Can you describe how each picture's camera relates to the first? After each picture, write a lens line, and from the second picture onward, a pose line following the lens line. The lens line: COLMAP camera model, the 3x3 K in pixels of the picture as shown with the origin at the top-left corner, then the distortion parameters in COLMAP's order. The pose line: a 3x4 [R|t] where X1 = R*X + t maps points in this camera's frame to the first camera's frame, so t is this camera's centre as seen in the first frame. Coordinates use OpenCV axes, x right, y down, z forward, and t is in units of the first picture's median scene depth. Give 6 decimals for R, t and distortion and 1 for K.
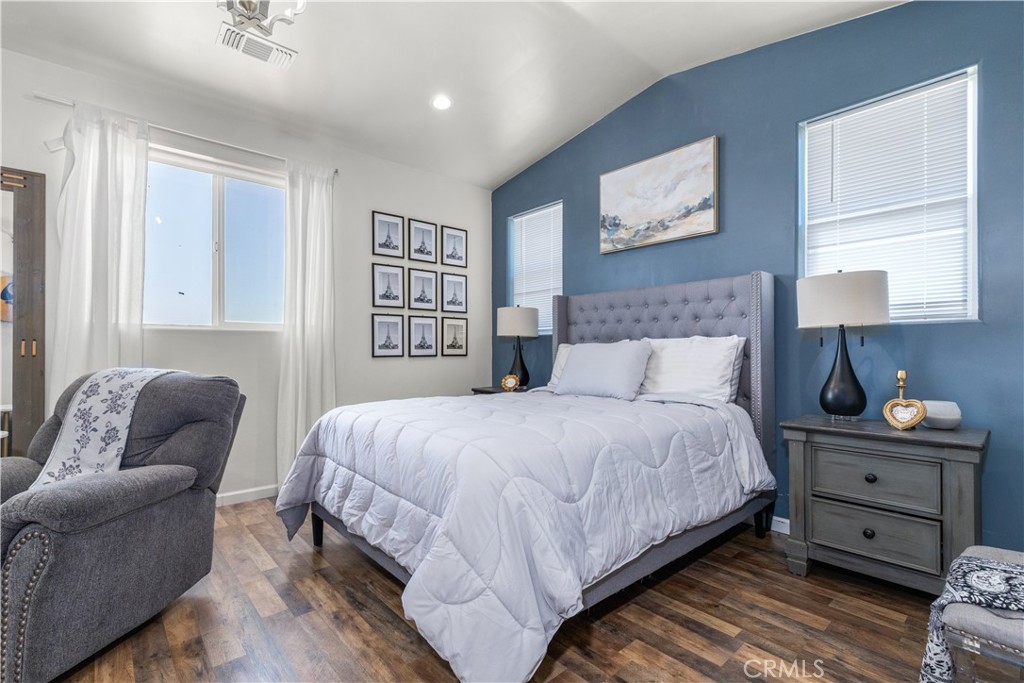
lens RADIAL K [[466.0, 0, 500.9], [0, 466.0, 347.5], [0, 0, 1]] dist [0.001686, -0.000015]
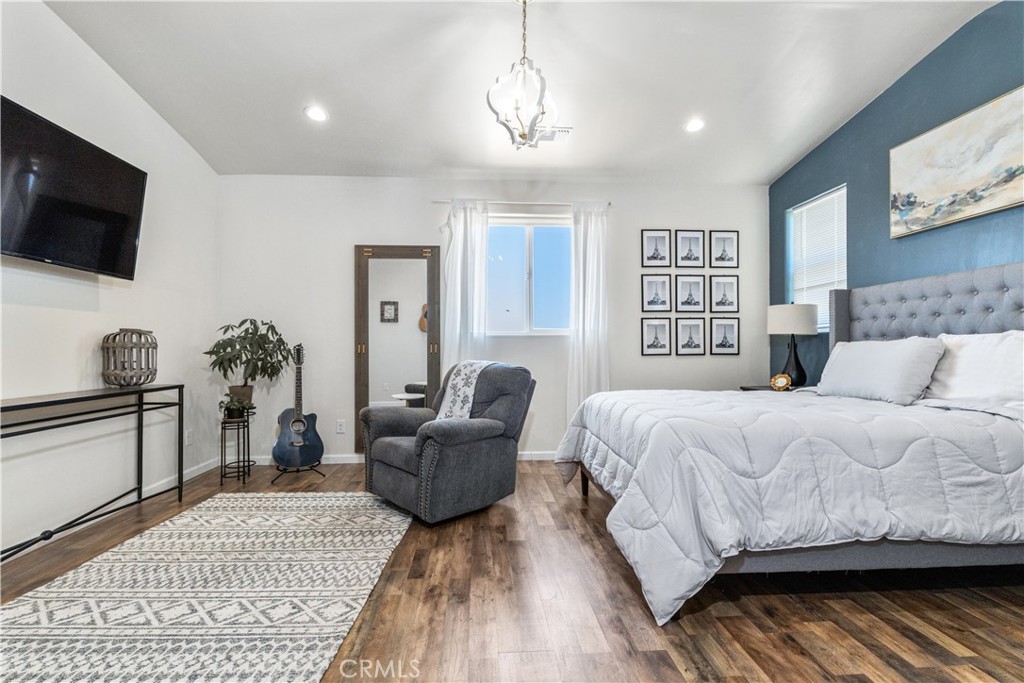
lens RADIAL K [[466.0, 0, 500.9], [0, 466.0, 347.5], [0, 0, 1]] dist [0.001686, -0.000015]
pose [[0.787834, -0.004743, -0.615869, 0.213754], [0.005989, 0.999982, -0.000040, -0.000905], [0.615858, -0.003657, 0.787849, -0.176770]]
